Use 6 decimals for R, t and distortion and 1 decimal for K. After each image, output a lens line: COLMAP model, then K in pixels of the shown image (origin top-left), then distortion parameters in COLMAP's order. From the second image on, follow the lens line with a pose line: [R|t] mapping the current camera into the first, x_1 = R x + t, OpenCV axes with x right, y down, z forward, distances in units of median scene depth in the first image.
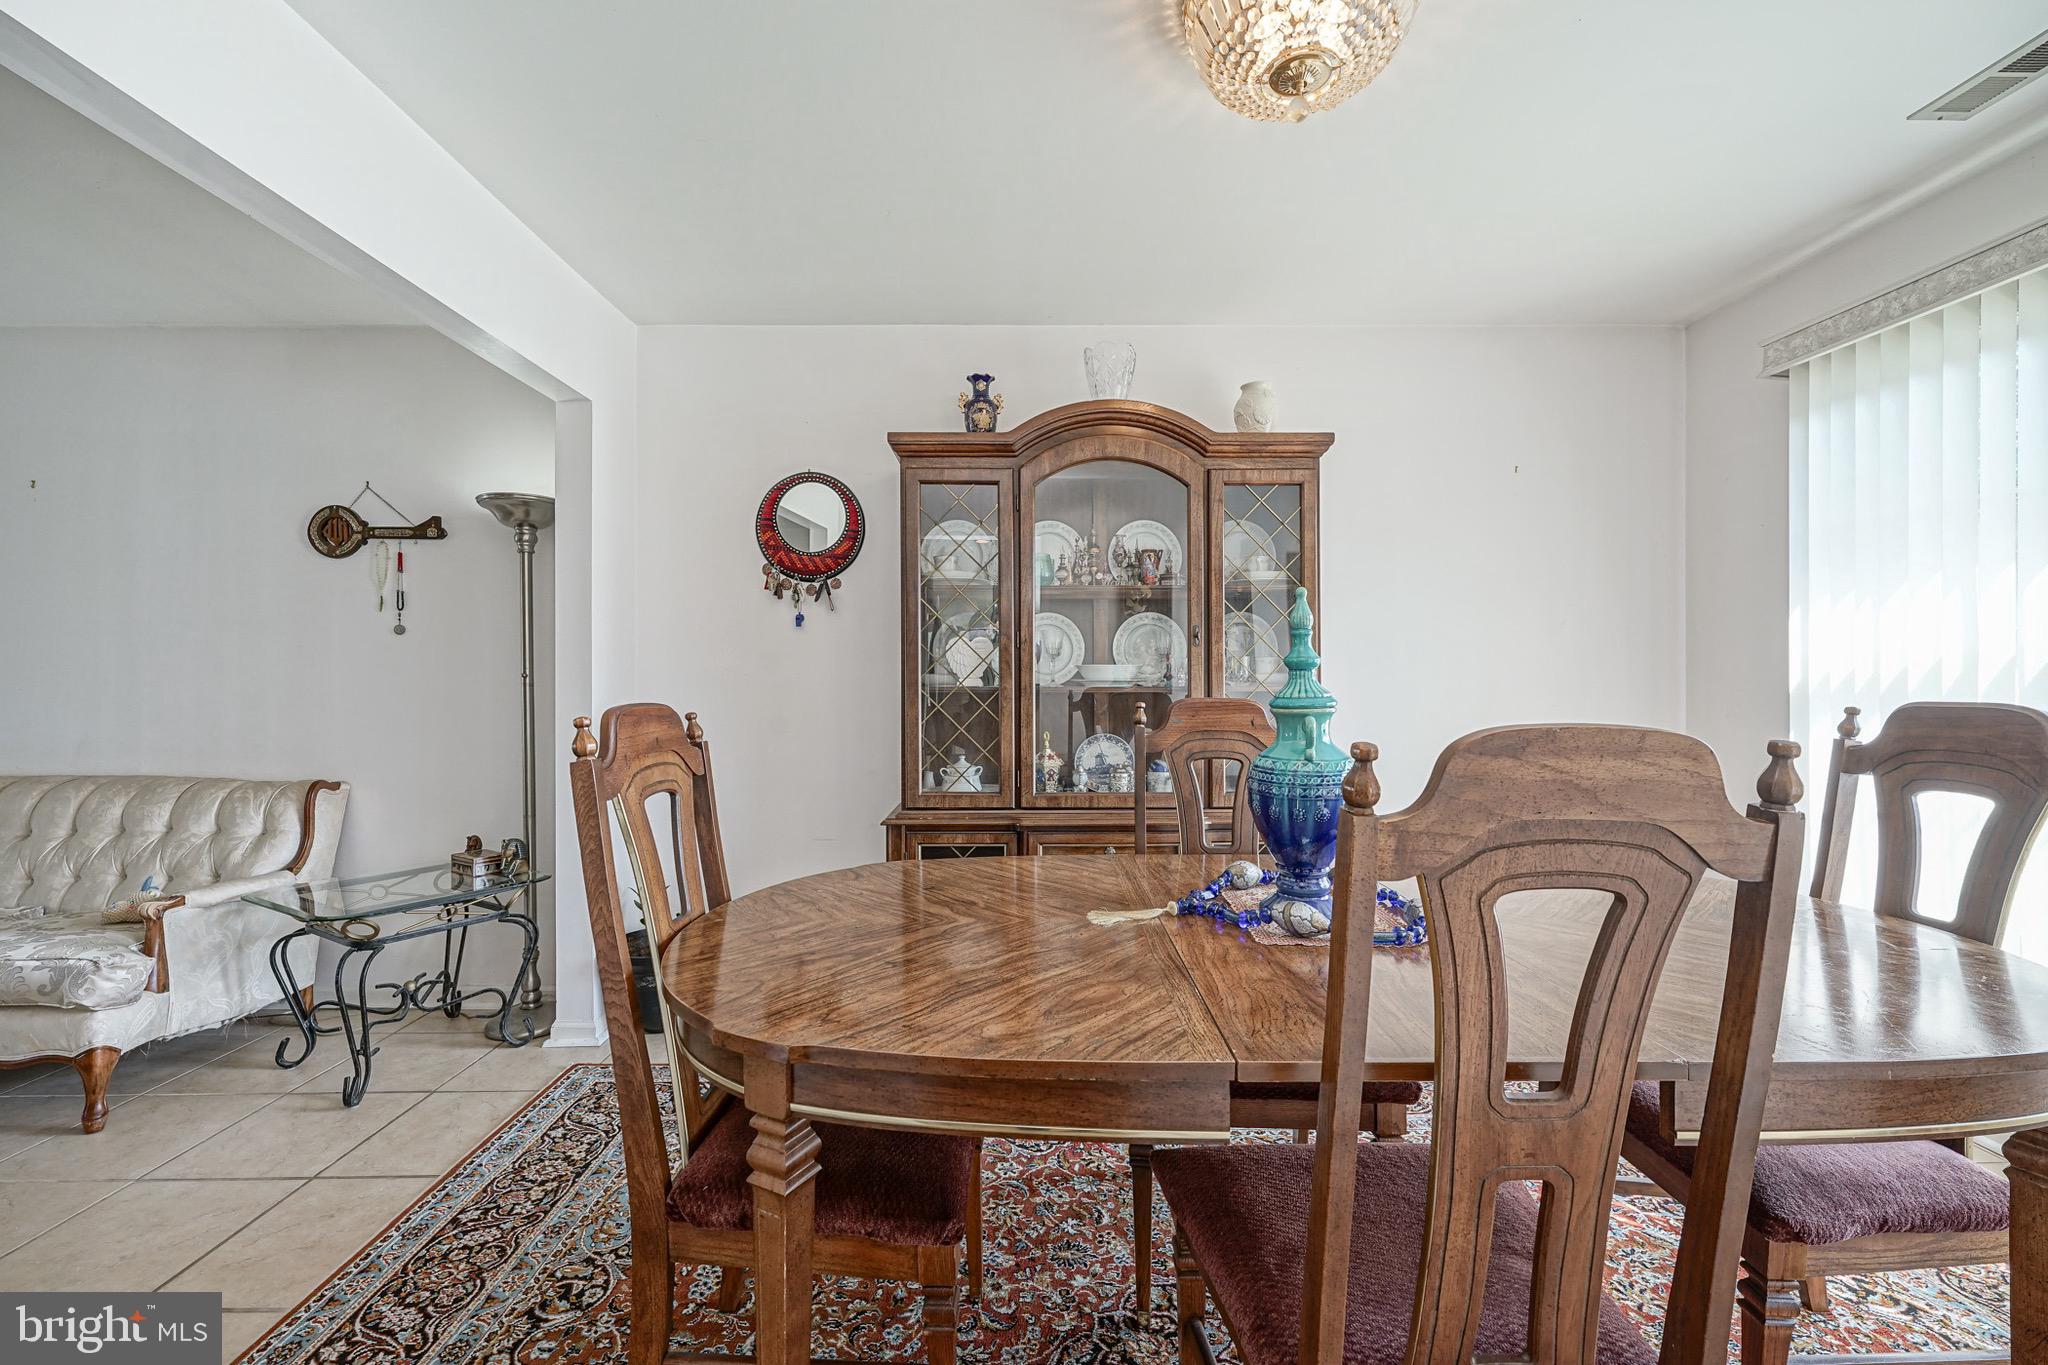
lens RADIAL K [[835.1, 0, 1020.1], [0, 835.1, 681.4], [0, 0, 1]] dist [-0.003155, -0.000169]
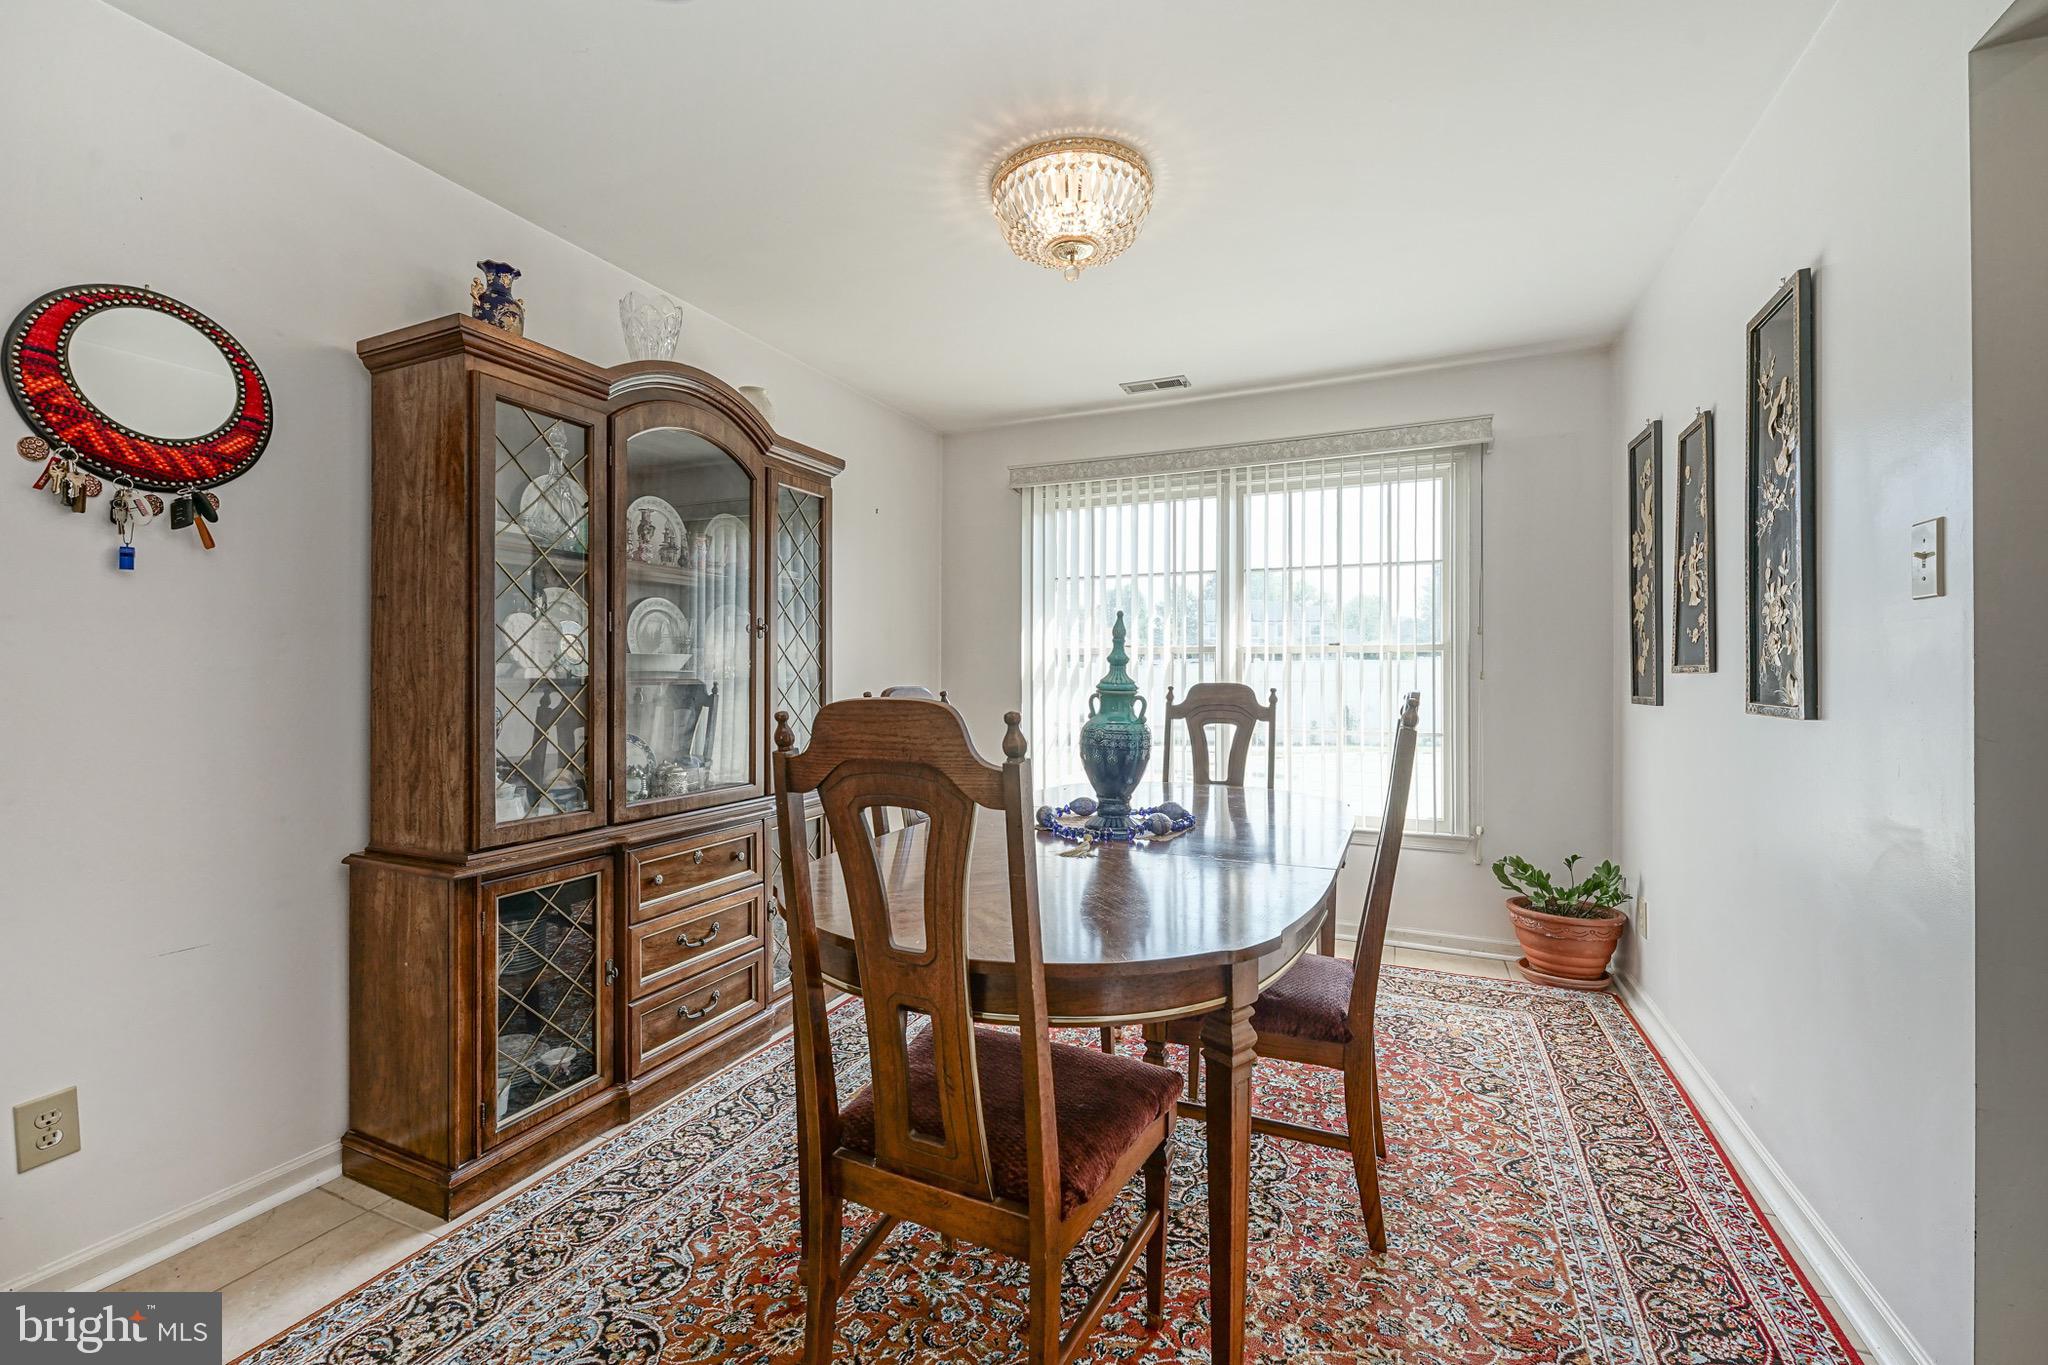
lens RADIAL K [[844.5, 0, 1016.9], [0, 844.5, 672.8], [0, 0, 1]] dist [-0.002913, 0.000042]
pose [[0.417950, 0.003132, 0.908464, -0.542710], [-0.001462, 0.999995, -0.002776, 0.002187], [-0.908469, -0.000168, 0.417953, 0.257174]]
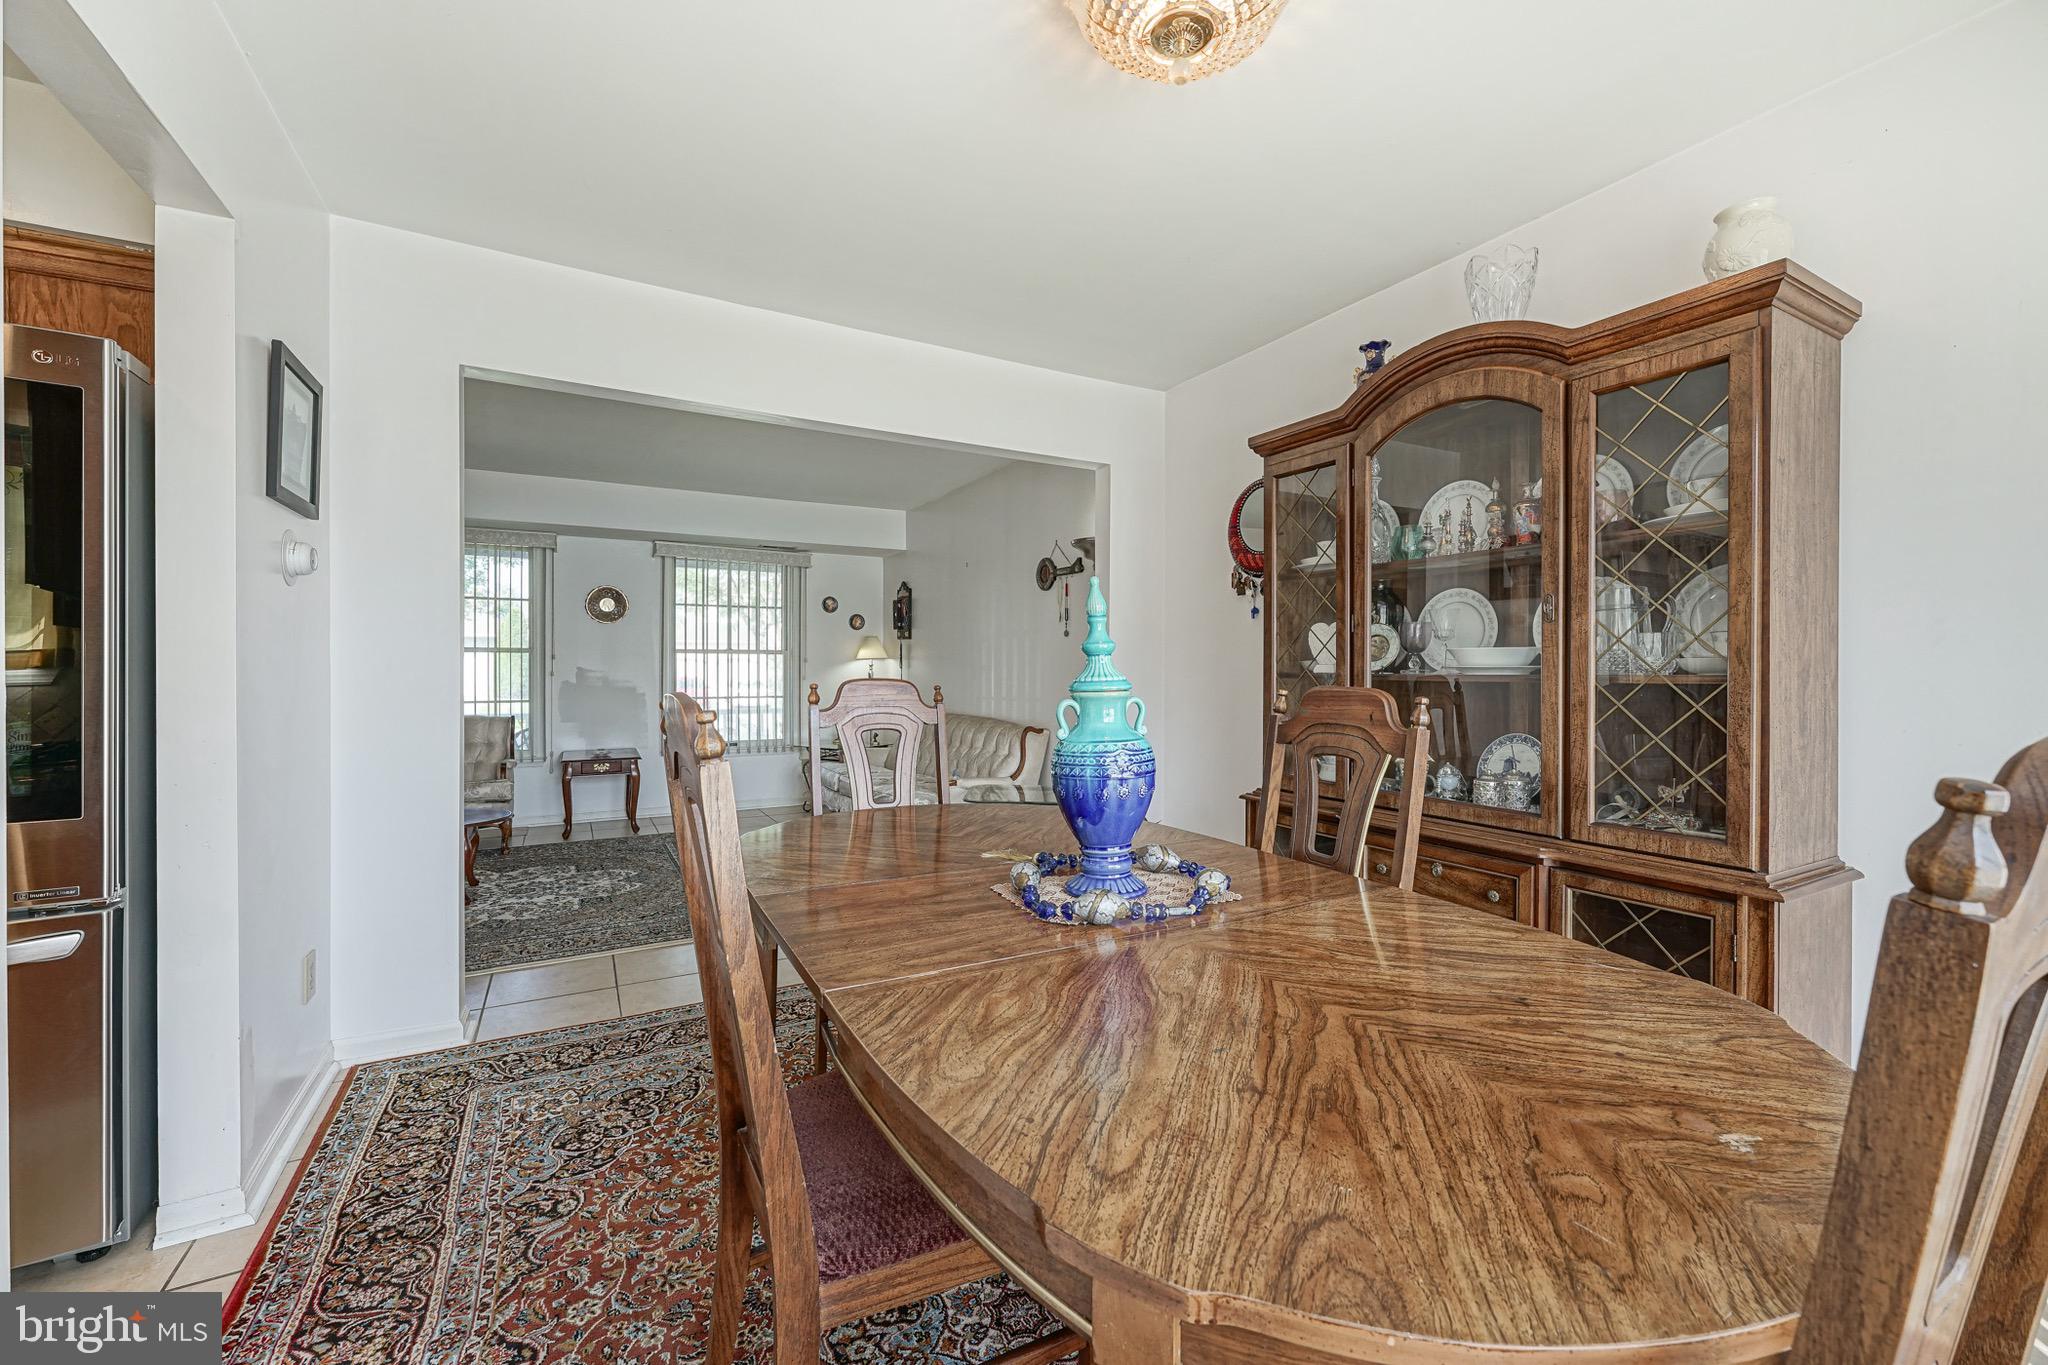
lens RADIAL K [[810.5, 0, 1023.4], [0, 810.5, 673.8], [0, 0, 1]] dist [-0.001288, 0.000115]
pose [[0.482182, 0.009781, -0.876016, 0.567344], [-0.003058, 0.999950, 0.009482, -0.000650], [0.876066, -0.001893, 0.482188, 0.211488]]
